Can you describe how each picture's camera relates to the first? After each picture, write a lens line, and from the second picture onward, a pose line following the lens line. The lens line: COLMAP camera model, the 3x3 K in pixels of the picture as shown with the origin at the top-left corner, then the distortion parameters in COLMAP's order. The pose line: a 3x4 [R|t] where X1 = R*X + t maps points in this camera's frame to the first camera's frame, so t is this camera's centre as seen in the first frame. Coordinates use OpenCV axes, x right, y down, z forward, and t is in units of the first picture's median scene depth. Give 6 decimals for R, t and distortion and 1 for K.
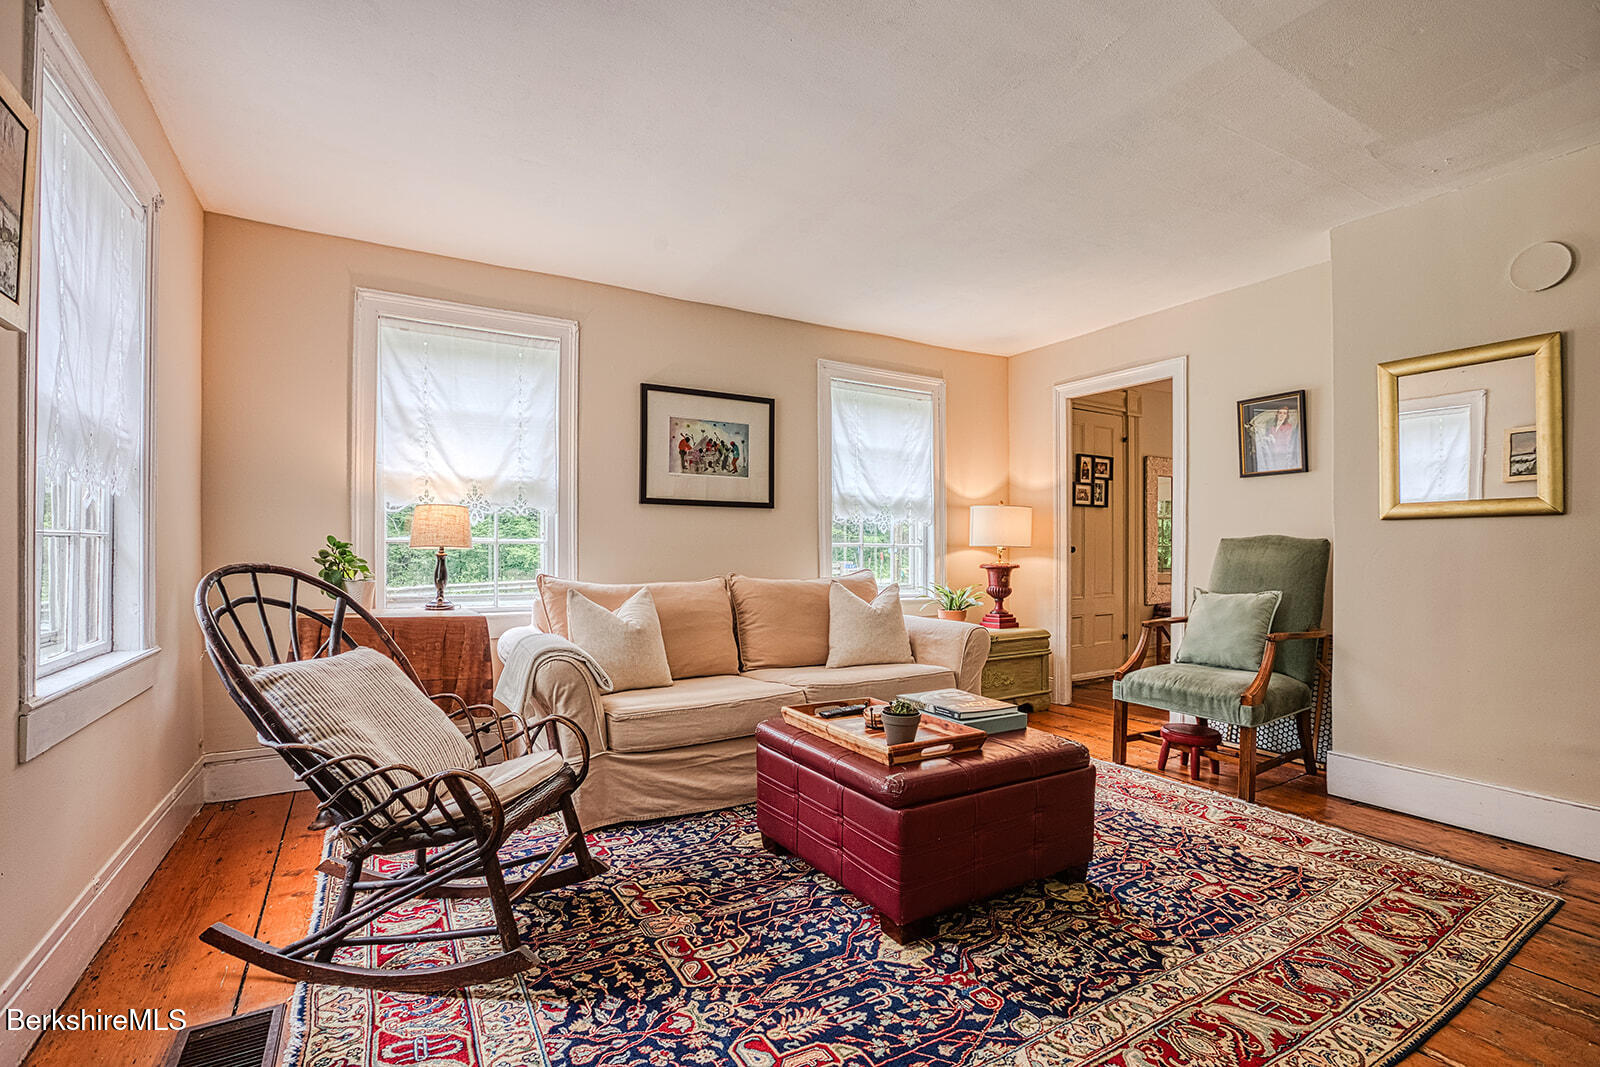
lens RADIAL K [[727.2, 0, 782.6], [0, 727.2, 558.6], [0, 0, 1]] dist [-0.034990, 0.000834]
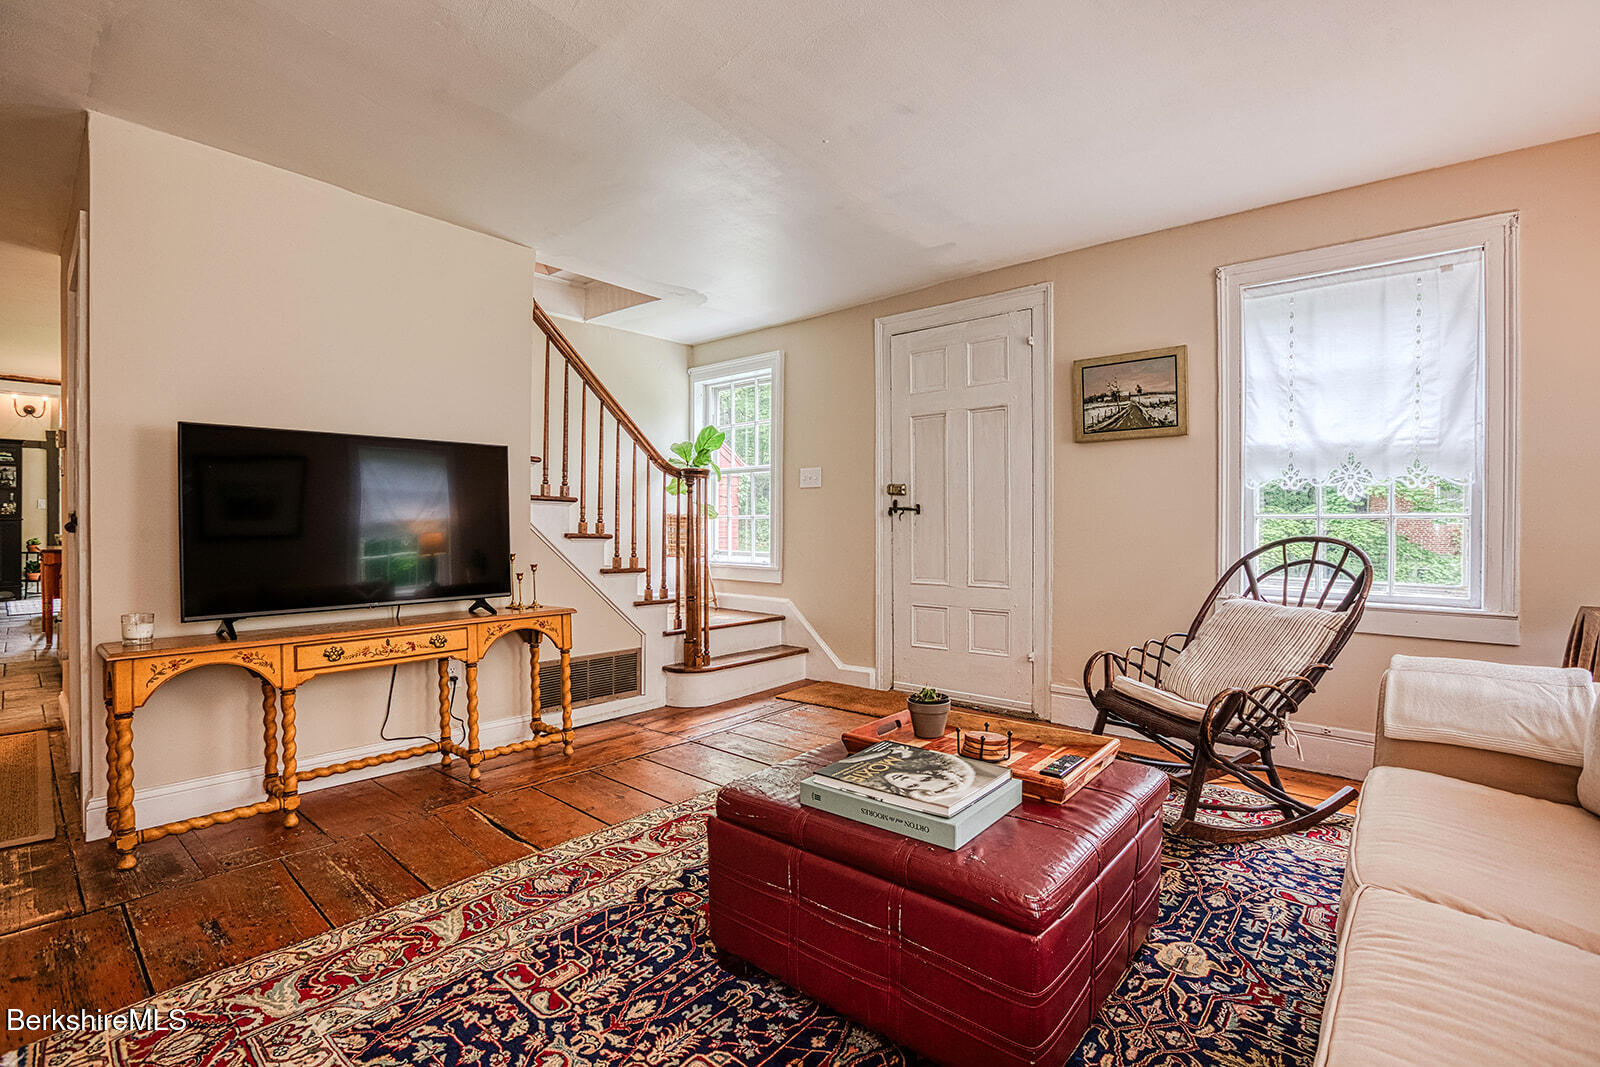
lens RADIAL K [[726.6, 0, 813.6], [0, 726.6, 526.0], [0, 0, 1]] dist [-0.038986, 0.000862]
pose [[-0.935003, -0.002665, -0.354629, 0.563591], [-0.008222, 0.999866, 0.014163, -0.018582], [0.354544, 0.016158, -0.934900, 1.628912]]
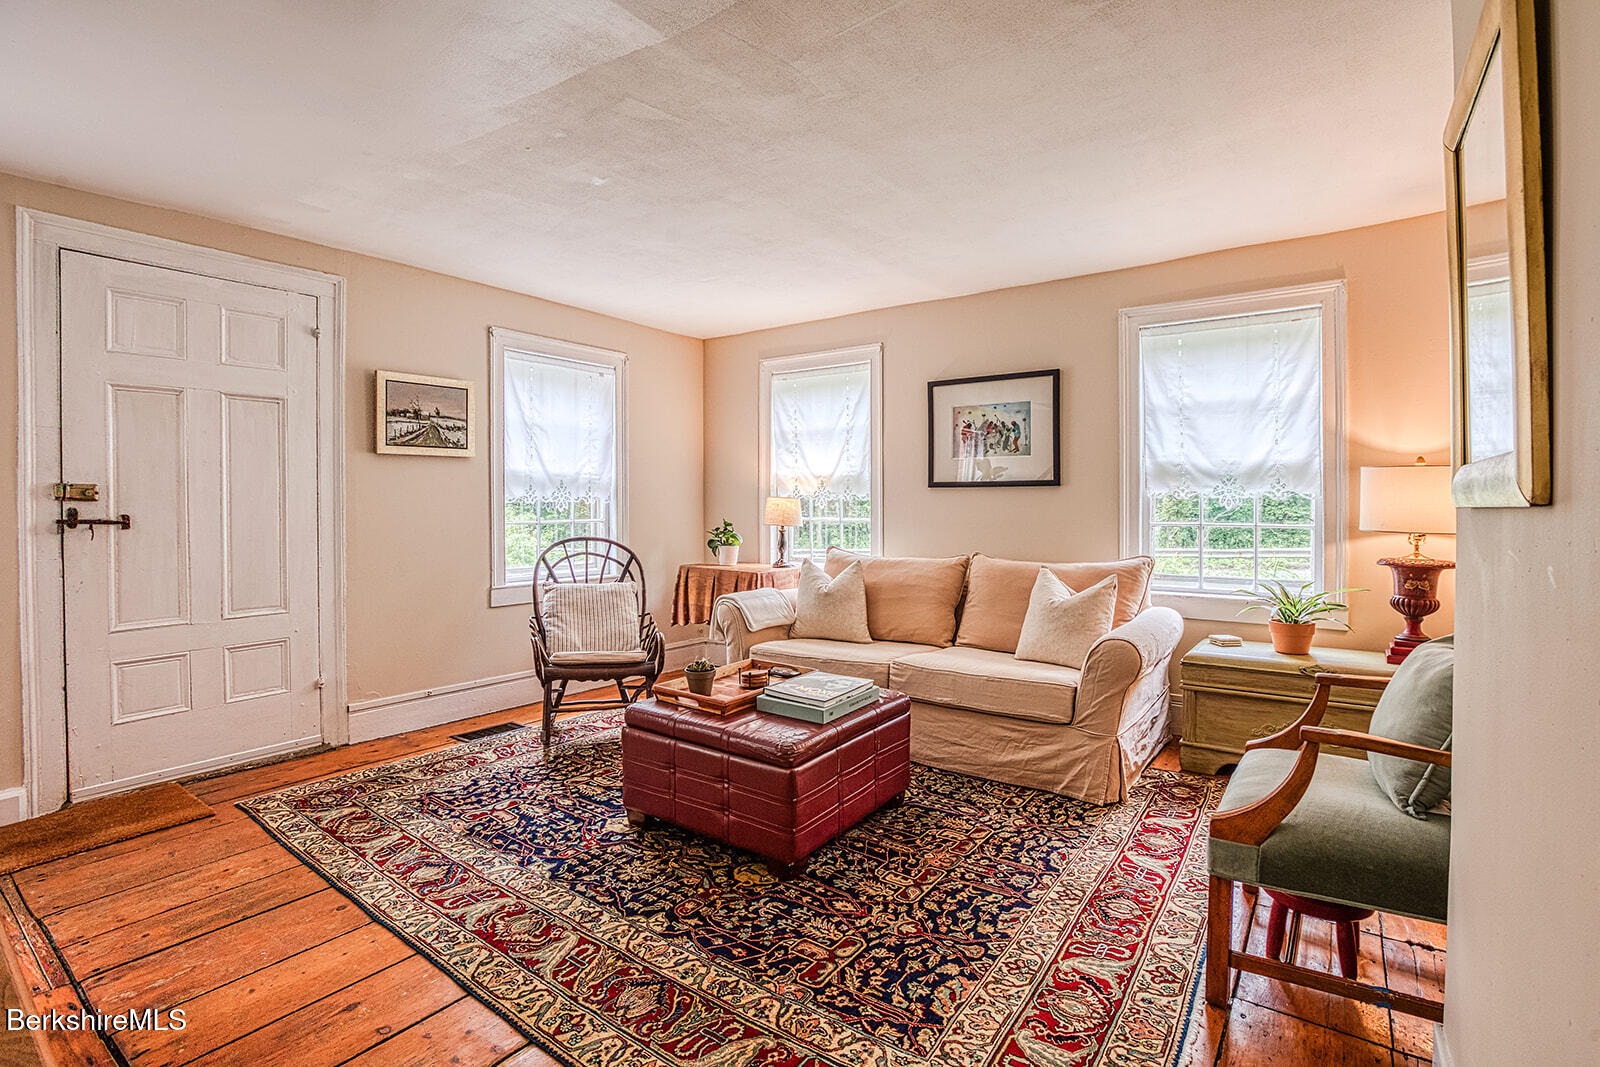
lens RADIAL K [[726.6, 0, 813.6], [0, 726.6, 526.0], [0, 0, 1]] dist [-0.038986, 0.000862]
pose [[0.422477, 0.023580, -0.906067, 1.259770], [-0.006717, 0.999716, 0.022885, -0.065889], [0.906349, -0.003582, 0.422515, 0.578051]]
